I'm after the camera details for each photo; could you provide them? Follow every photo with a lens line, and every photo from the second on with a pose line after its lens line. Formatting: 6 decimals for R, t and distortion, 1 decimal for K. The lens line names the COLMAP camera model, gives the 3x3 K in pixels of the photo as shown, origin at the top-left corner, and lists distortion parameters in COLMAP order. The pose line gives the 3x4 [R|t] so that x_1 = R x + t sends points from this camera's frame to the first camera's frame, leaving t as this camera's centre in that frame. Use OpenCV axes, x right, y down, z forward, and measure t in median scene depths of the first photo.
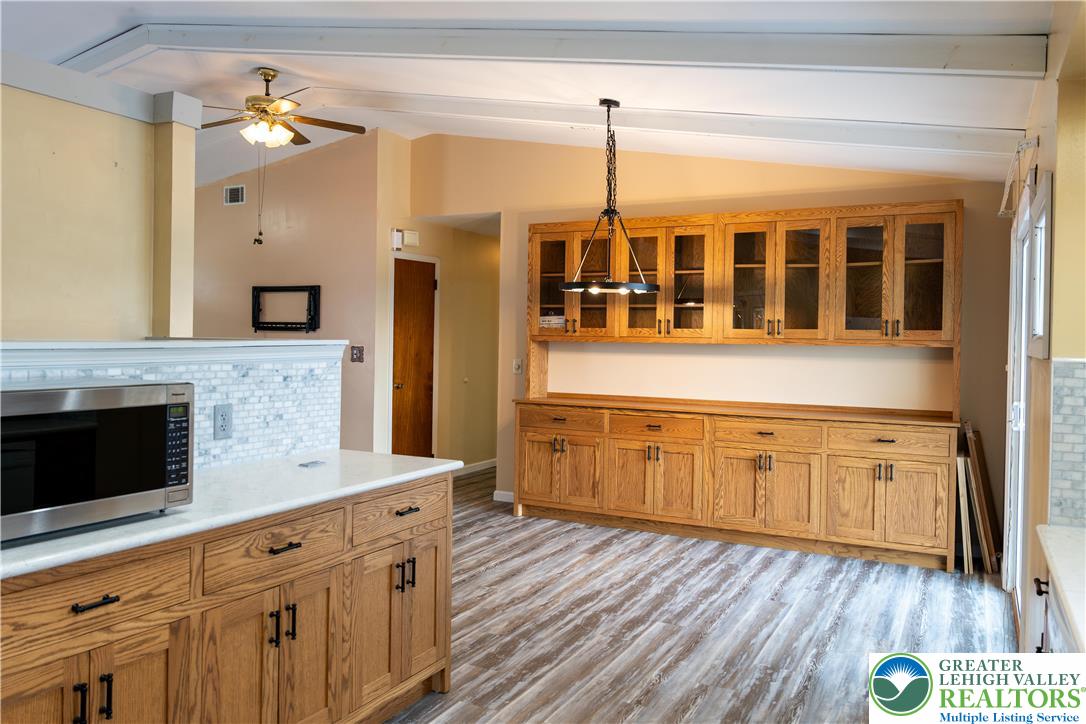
lens RADIAL K [[829.7, 0, 543.1], [0, 829.7, 348.1], [0, 0, 1]] dist [-0.002367, 0.000069]
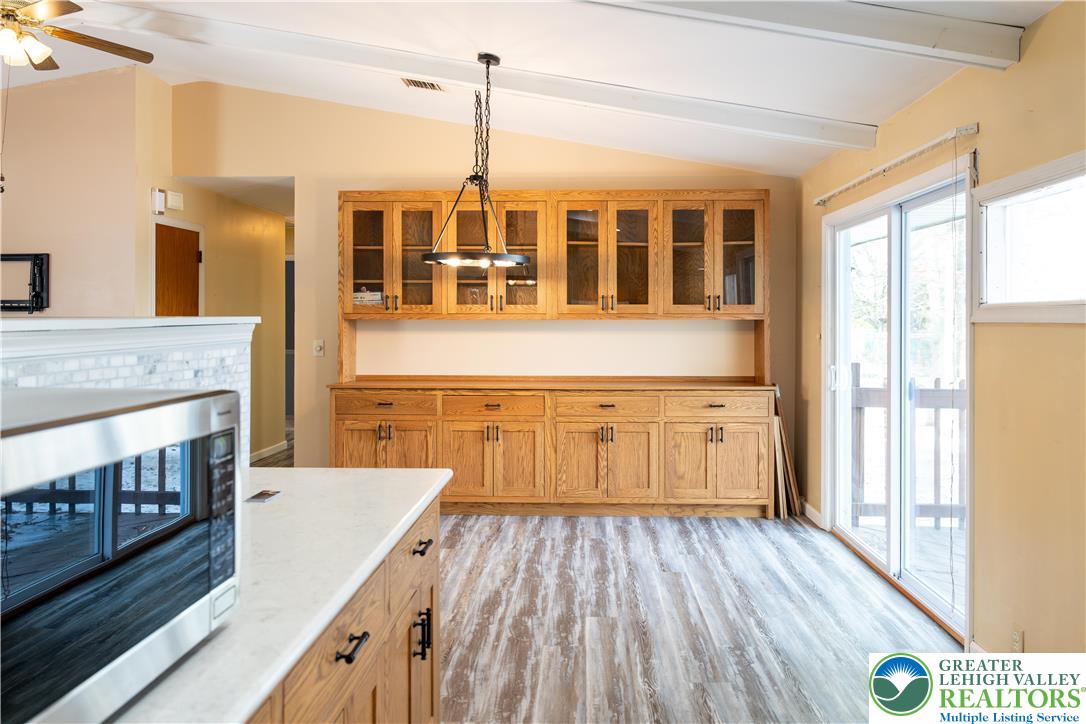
lens RADIAL K [[746.1, 0, 562.8], [0, 746.1, 322.6], [0, 0, 1]] dist [-0.003182, -0.001417]
pose [[0.899525, -0.014303, 0.436634, -0.189727], [0.017064, 0.999852, -0.002404, 0.000961], [-0.436535, 0.009613, 0.899636, 0.196562]]
